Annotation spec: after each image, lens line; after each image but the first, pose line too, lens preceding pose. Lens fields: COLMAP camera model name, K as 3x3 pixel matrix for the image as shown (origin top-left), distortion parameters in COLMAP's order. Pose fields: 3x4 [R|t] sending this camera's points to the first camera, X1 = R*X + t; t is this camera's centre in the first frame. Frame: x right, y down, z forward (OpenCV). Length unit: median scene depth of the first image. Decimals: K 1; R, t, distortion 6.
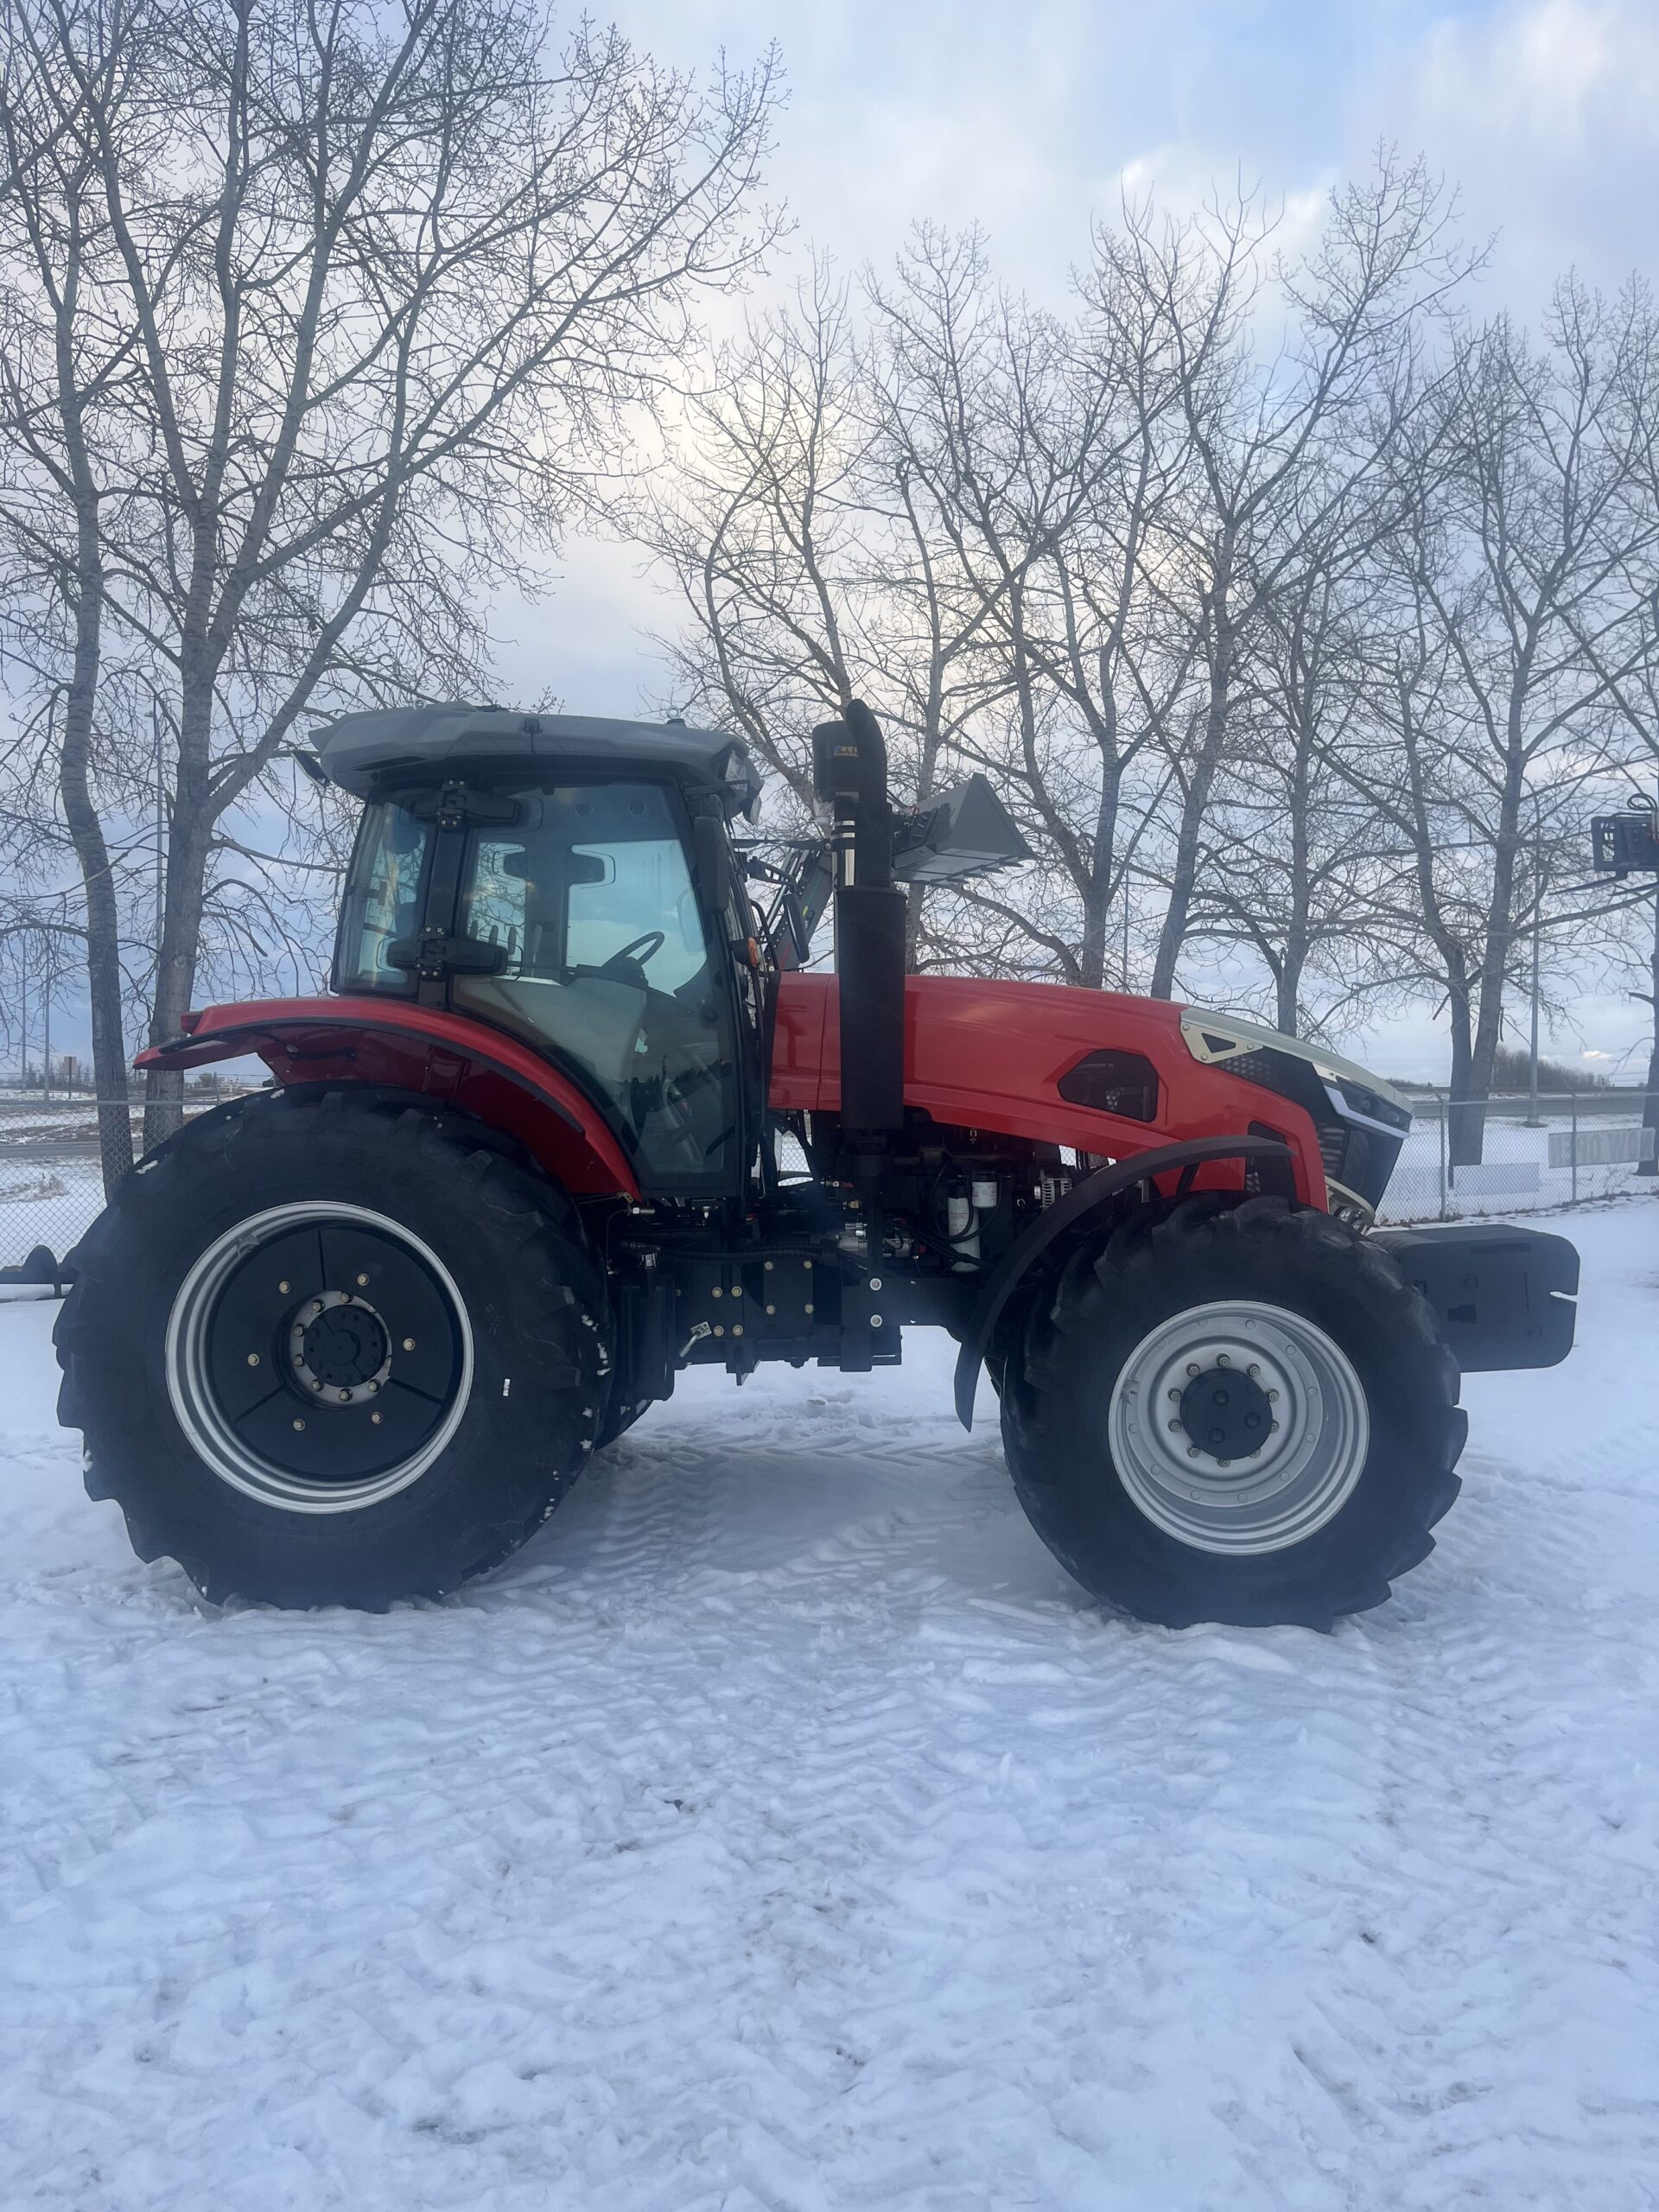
lens RADIAL K [[1654.9, 0, 829.5], [0, 1654.9, 1106.0], [0, 0, 1]] dist [0.069088, -0.102071]
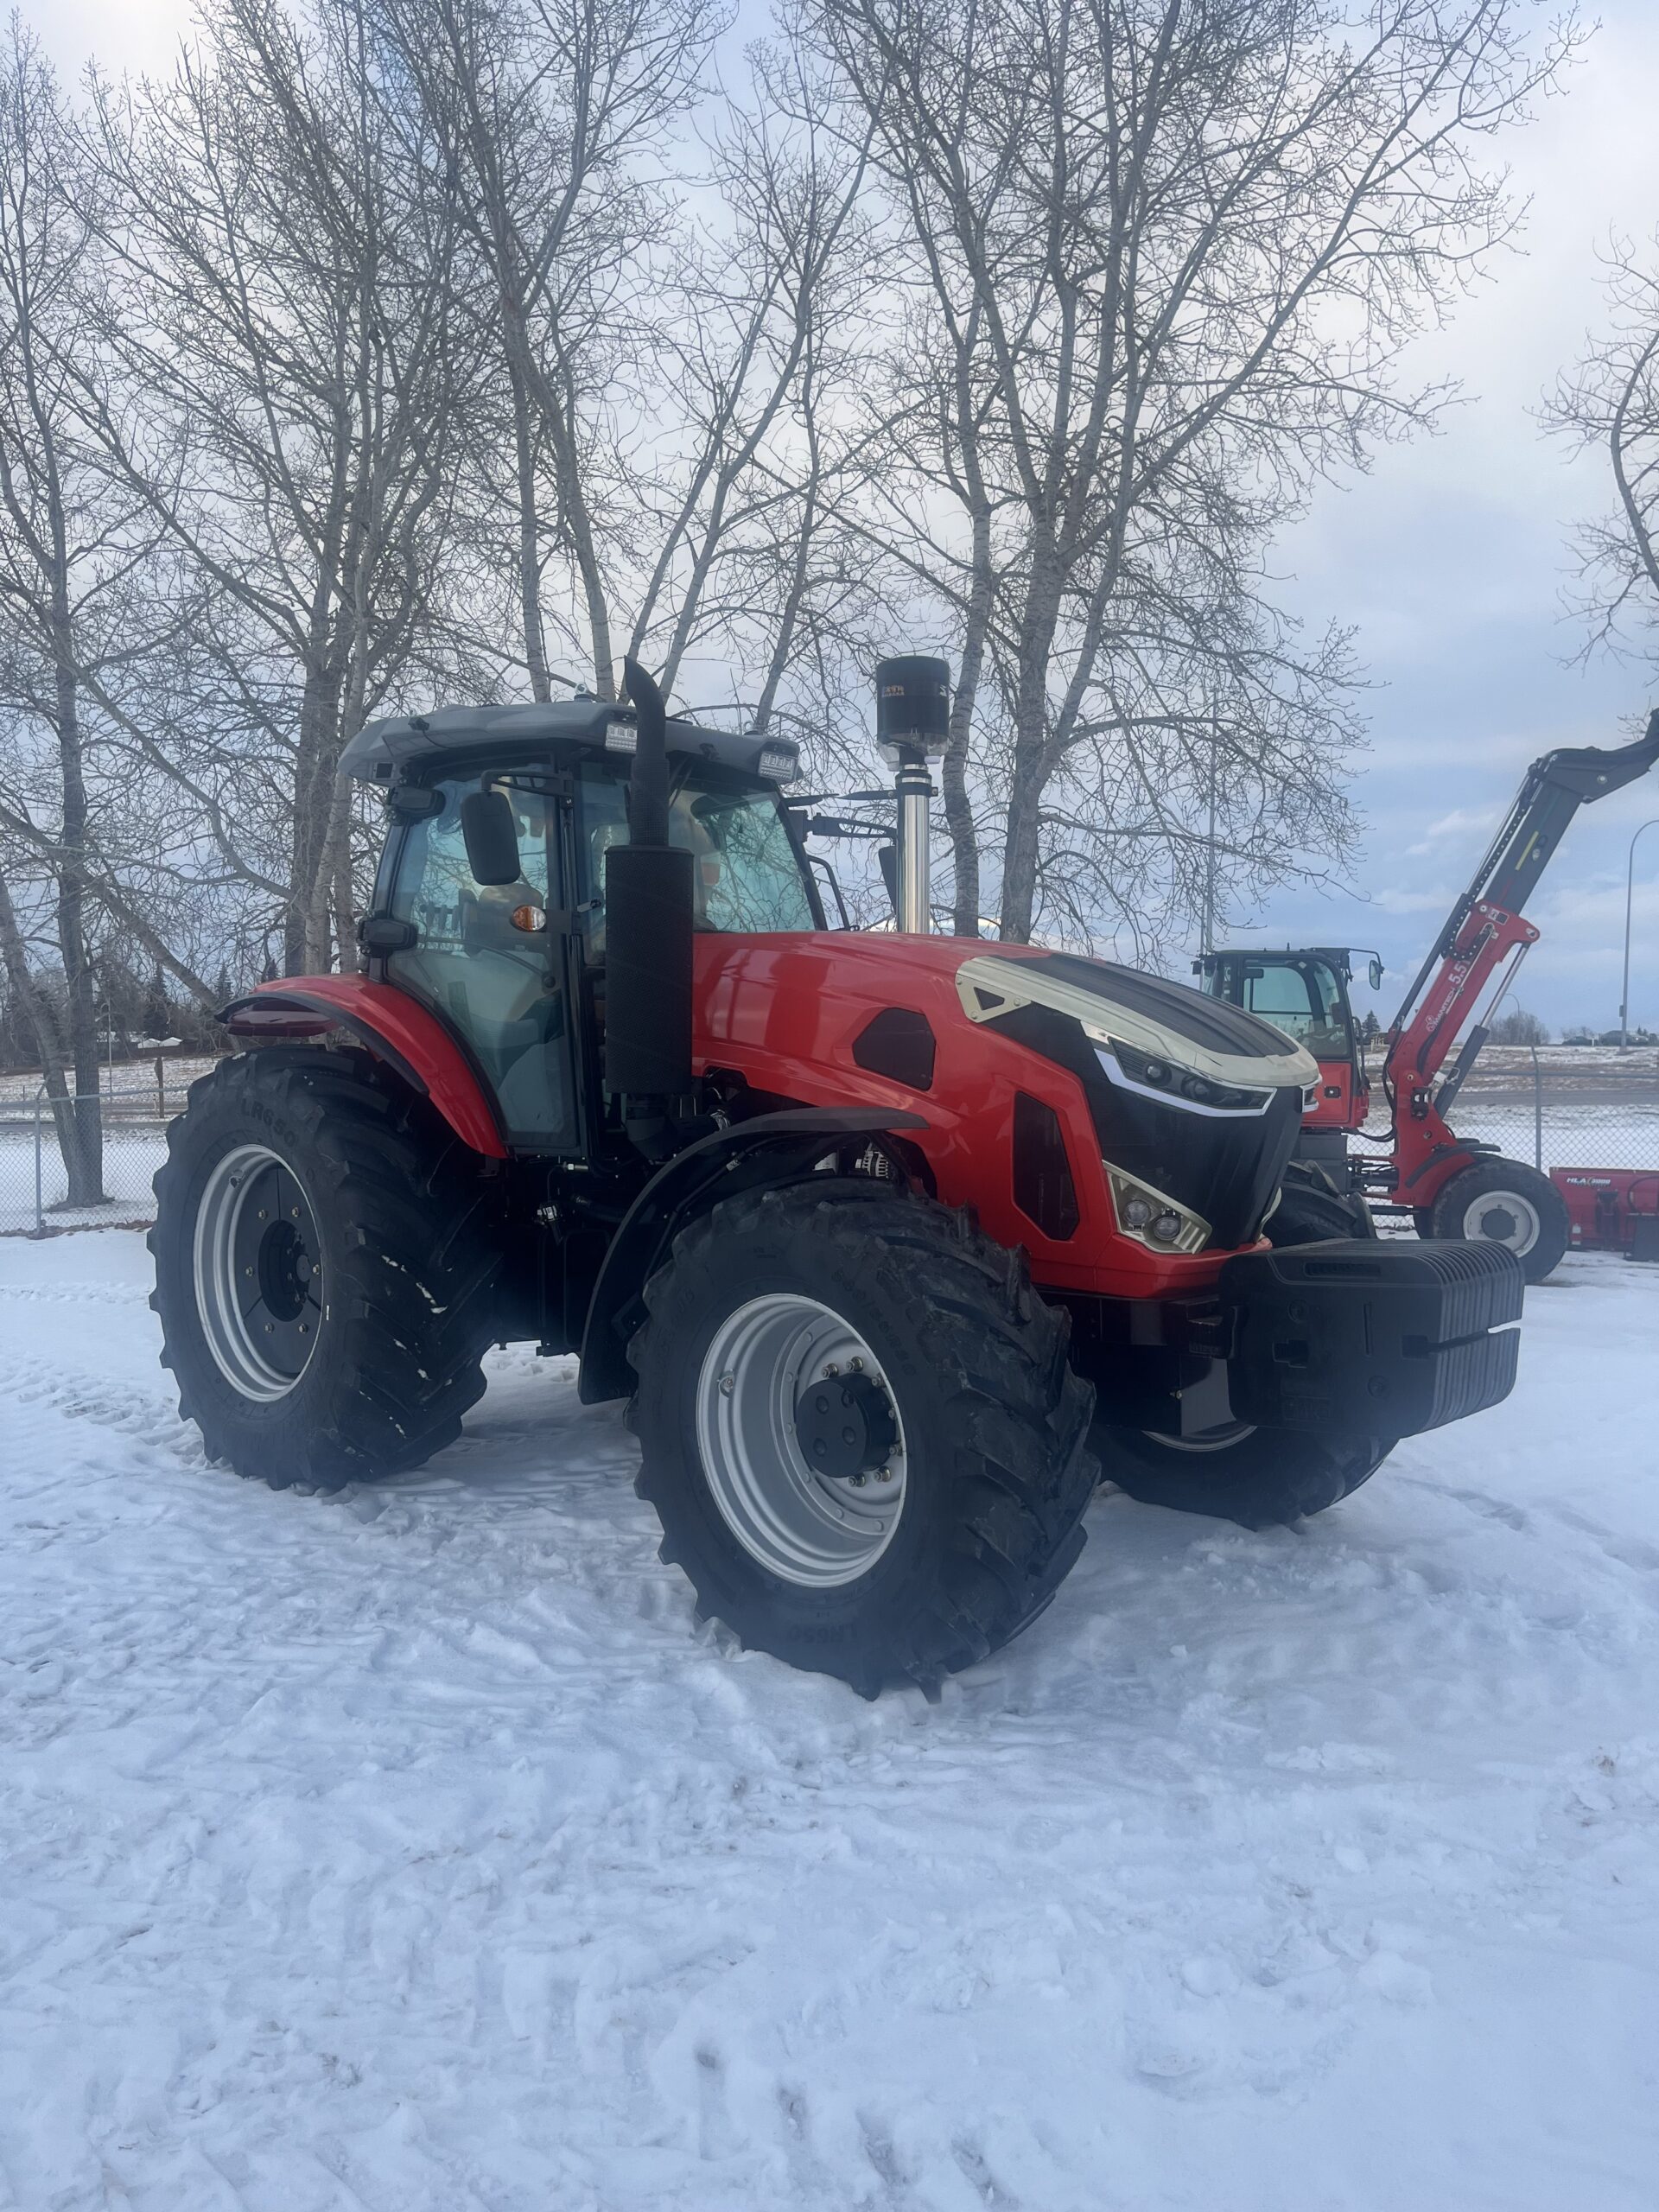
lens RADIAL K [[1654.9, 0, 829.5], [0, 1654.9, 1106.0], [0, 0, 1]] dist [0.069088, -0.102071]
pose [[0.766507, 0.021734, -0.641868, 0.712355], [-0.004258, 0.999577, 0.028762, -0.007129], [0.642222, -0.019313, 0.766276, 0.303517]]
